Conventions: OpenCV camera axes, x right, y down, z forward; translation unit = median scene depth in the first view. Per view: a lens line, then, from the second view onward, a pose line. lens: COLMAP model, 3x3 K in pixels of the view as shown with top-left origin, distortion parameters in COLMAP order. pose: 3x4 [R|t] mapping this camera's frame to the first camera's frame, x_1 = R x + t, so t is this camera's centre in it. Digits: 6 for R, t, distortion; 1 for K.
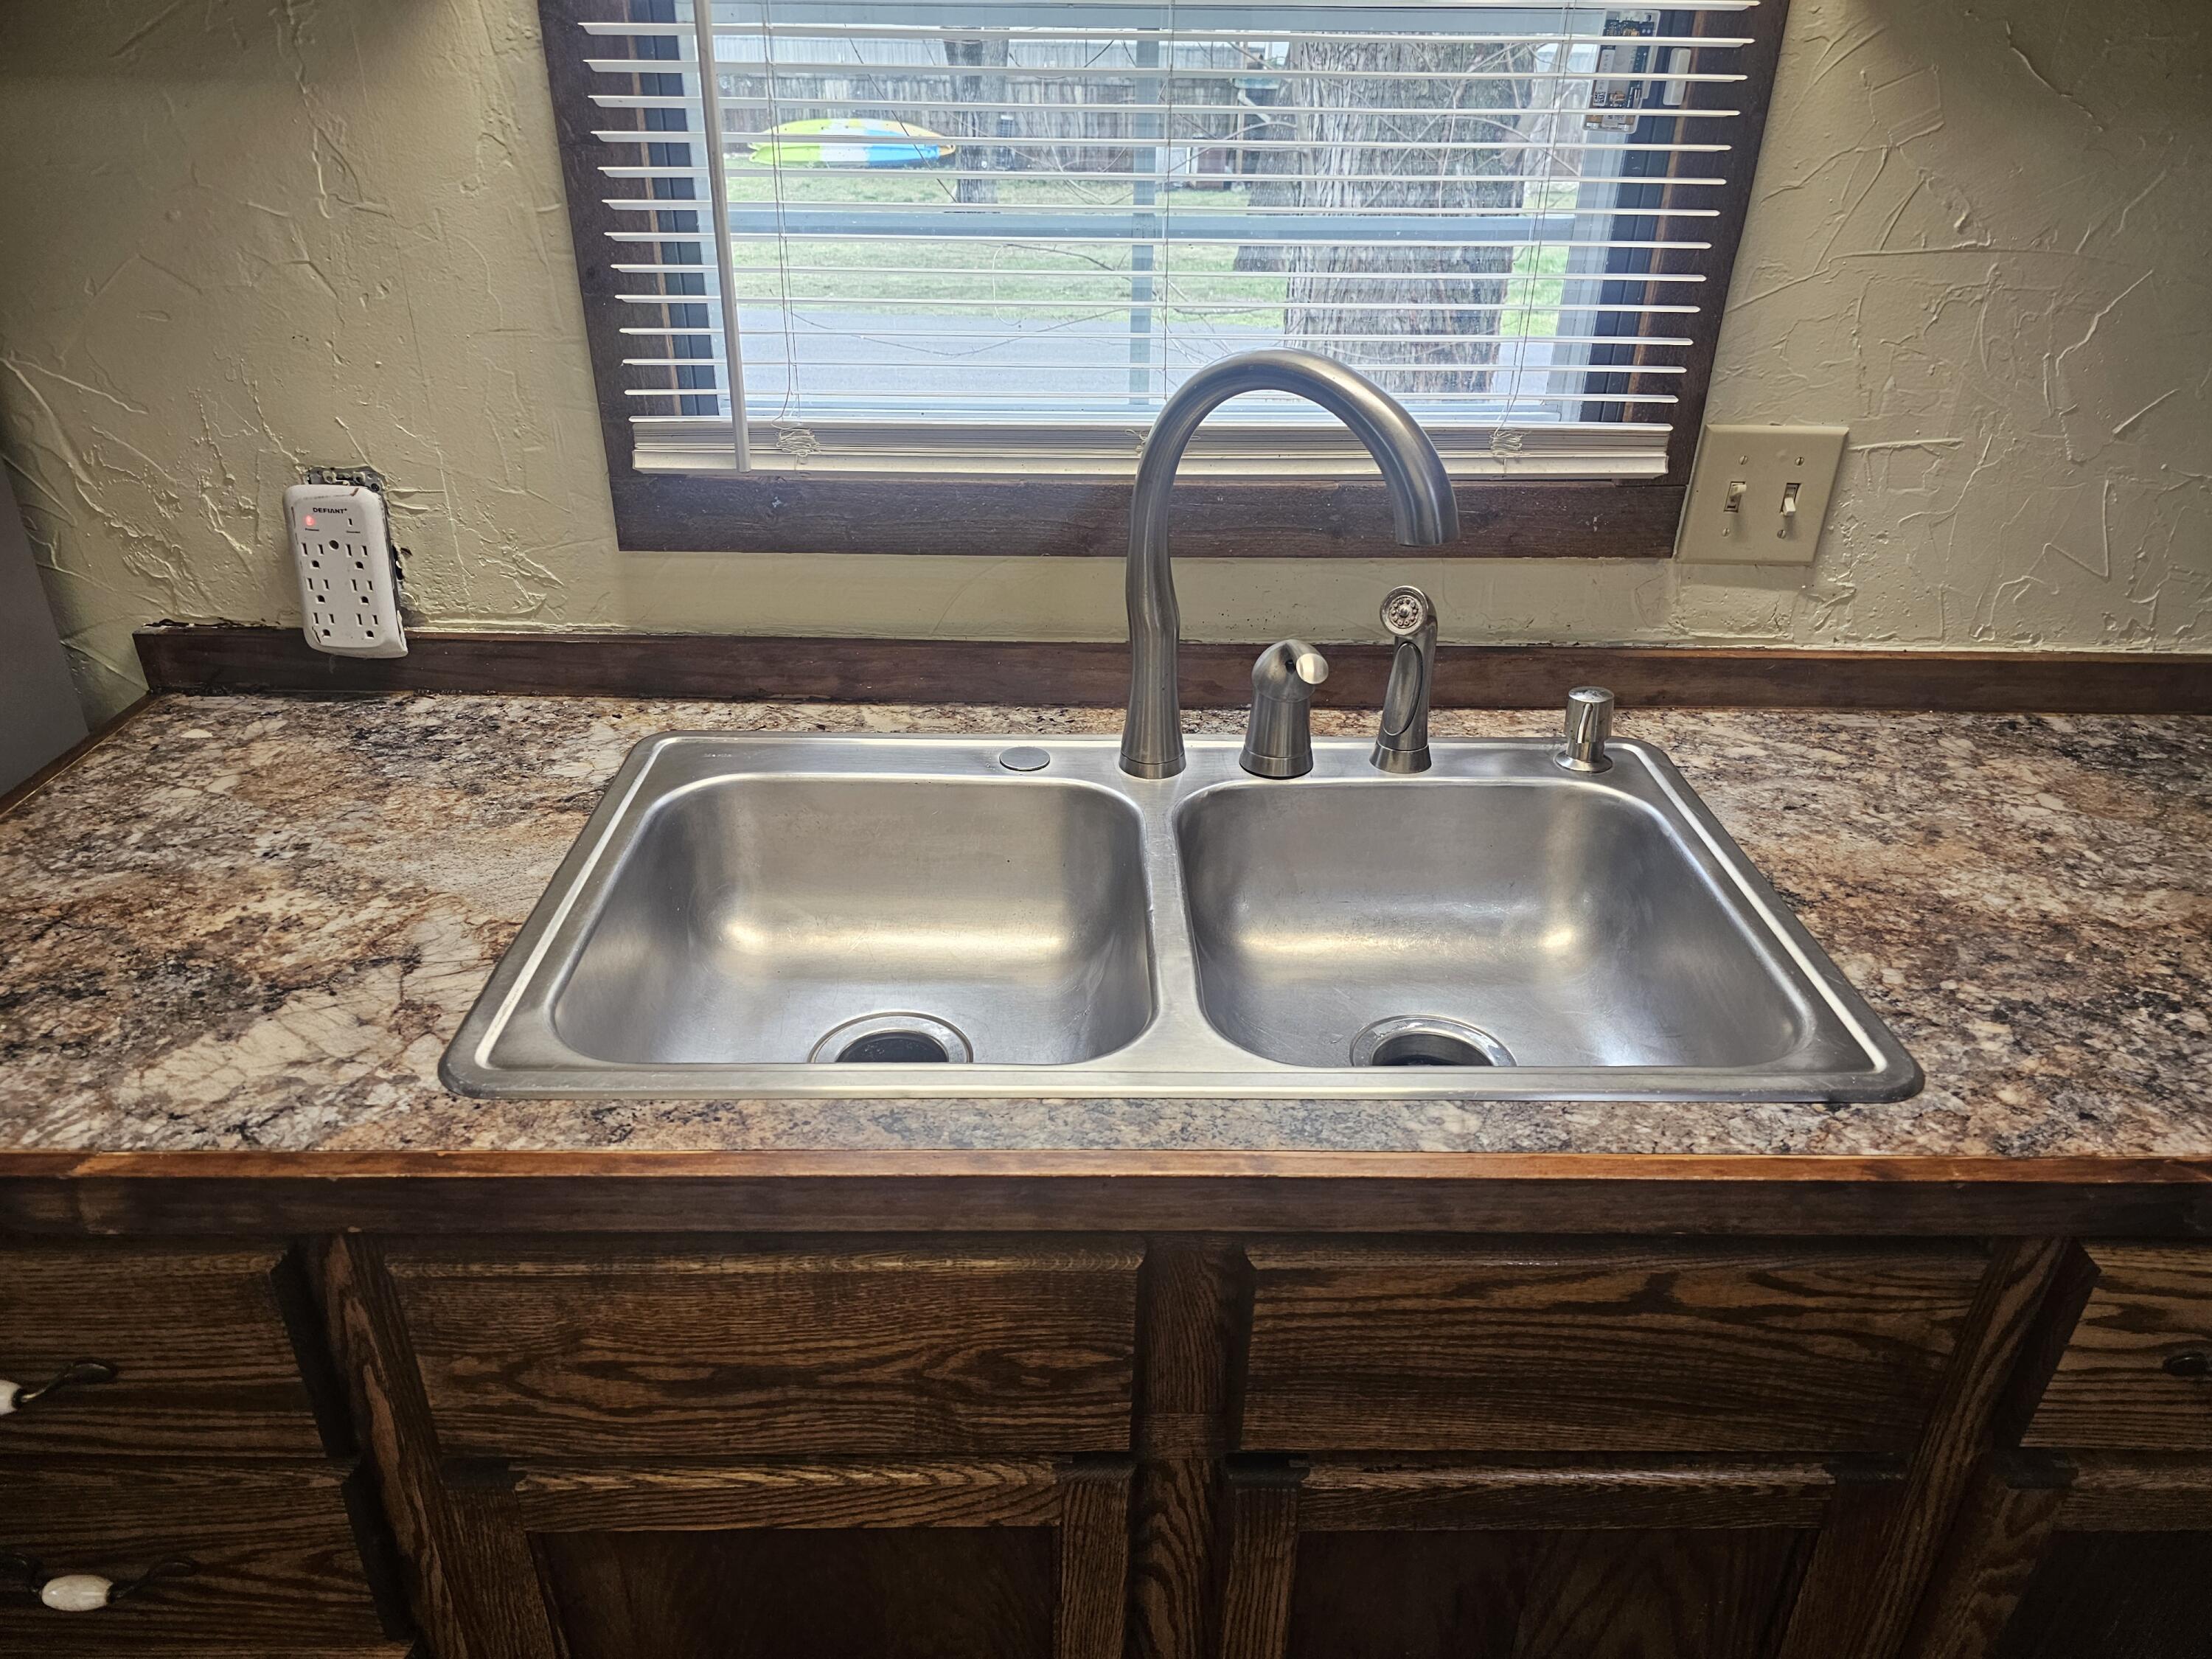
lens RADIAL K [[1477.6, 0, 1084.2], [0, 1477.6, 824.3], [0, 0, 1]] dist [0.083364, -0.085550]
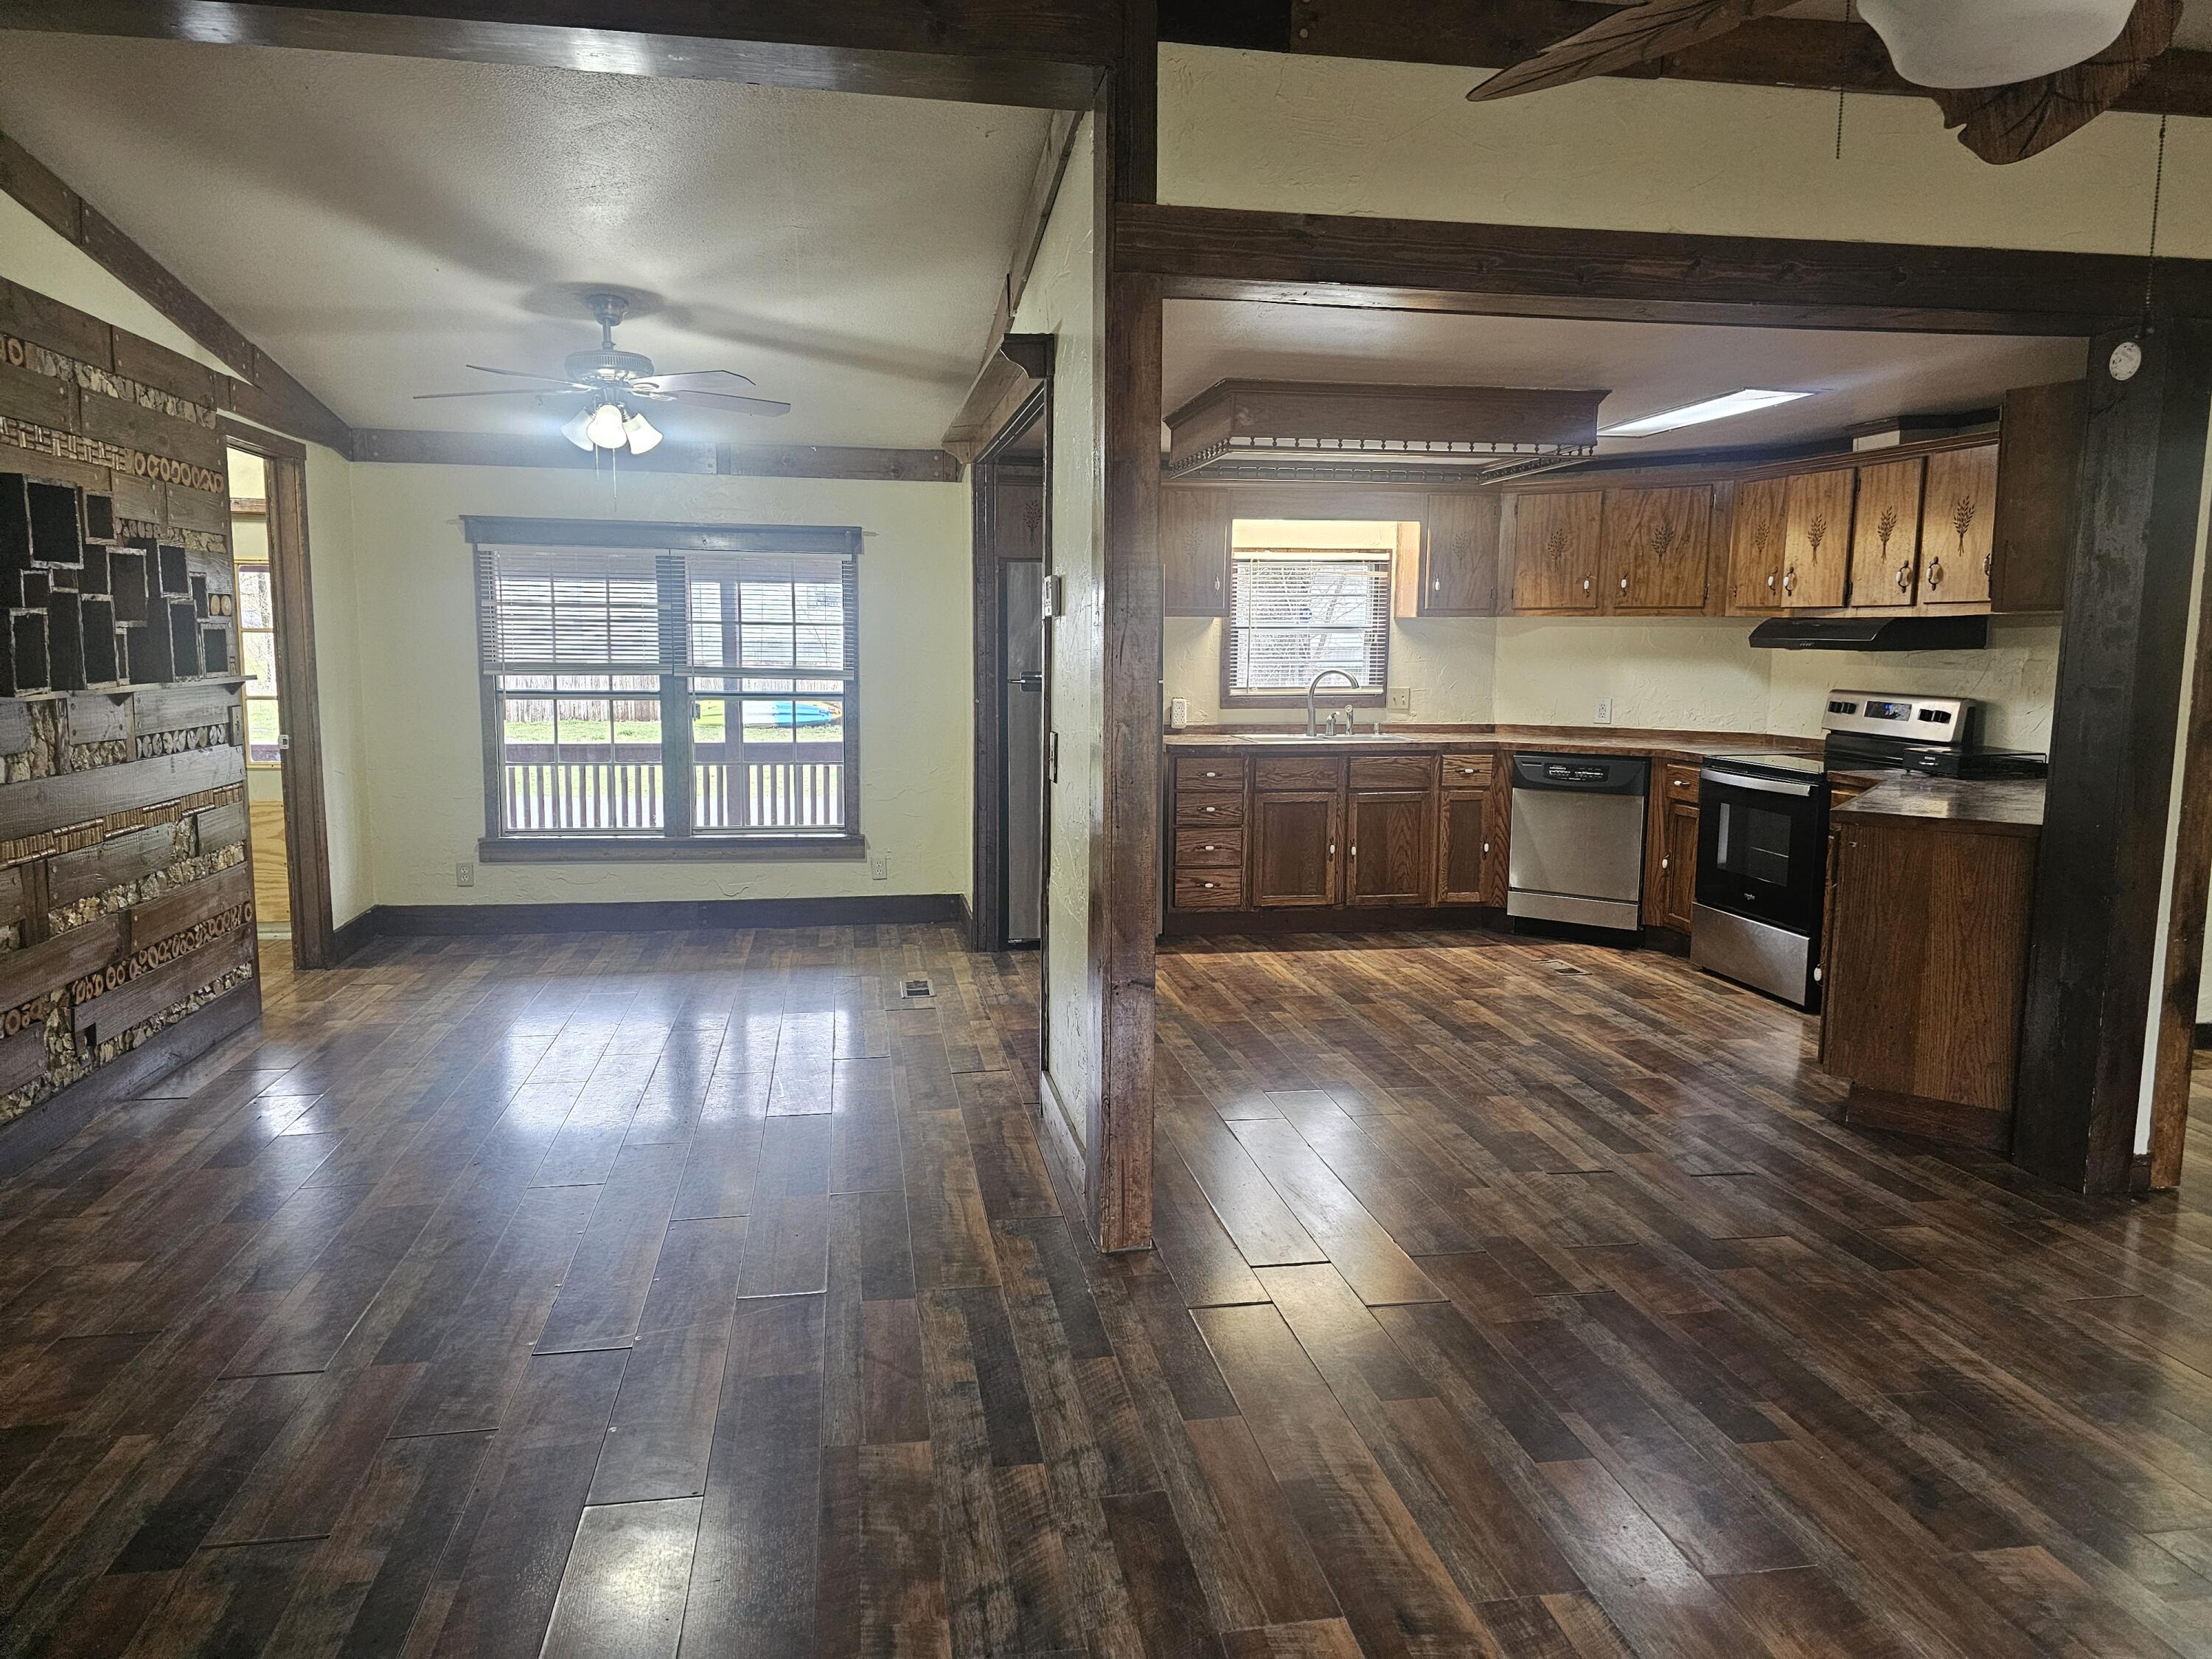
lens RADIAL K [[1477.6, 0, 1084.2], [0, 1477.6, 824.3], [0, 0, 1]] dist [0.083364, -0.085550]
pose [[0.986467, -0.028296, 0.161501, -1.926809], [0.083973, 0.933197, -0.349417, 2.415792], [-0.140826, 0.358250, 0.922944, -4.503316]]
